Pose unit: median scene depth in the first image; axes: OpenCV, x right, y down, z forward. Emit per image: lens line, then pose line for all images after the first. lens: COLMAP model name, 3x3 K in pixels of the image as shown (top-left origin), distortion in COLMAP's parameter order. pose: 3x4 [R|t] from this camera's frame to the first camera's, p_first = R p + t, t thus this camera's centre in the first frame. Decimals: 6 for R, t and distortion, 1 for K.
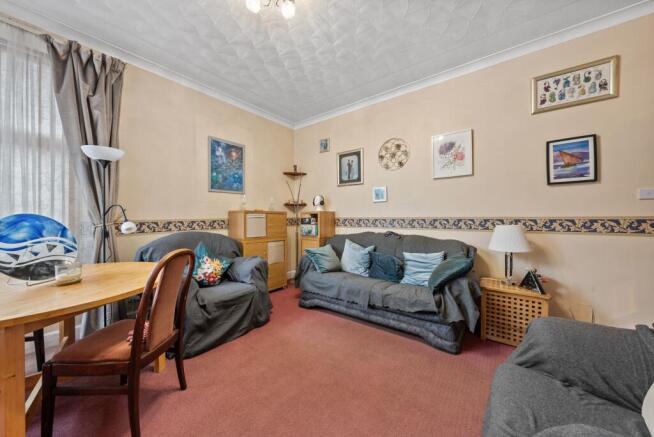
lens RADIAL K [[228.1, 0, 327.7], [0, 228.1, 216.6], [0, 0, 1]] dist [-0.000529, -0.000005]
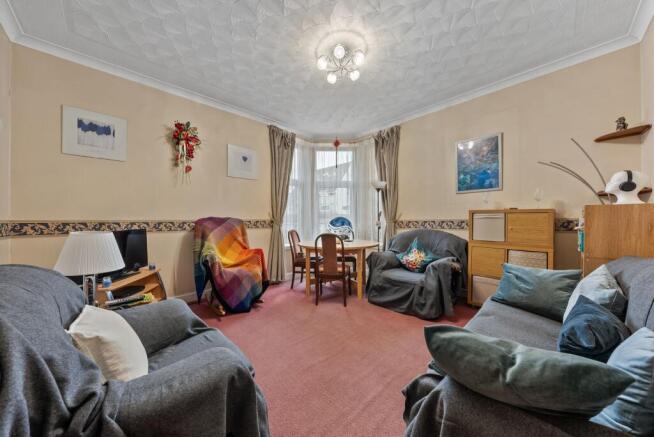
lens RADIAL K [[225.3, 0, 325.7], [0, 225.3, 220.7], [0, 0, 1]] dist [-0.000298, -0.000062]
pose [[-0.144177, 0.008675, -0.989514, 0.658954], [0.004599, 0.999957, 0.008096, 0.005170], [0.989541, -0.003383, -0.144210, 0.573017]]
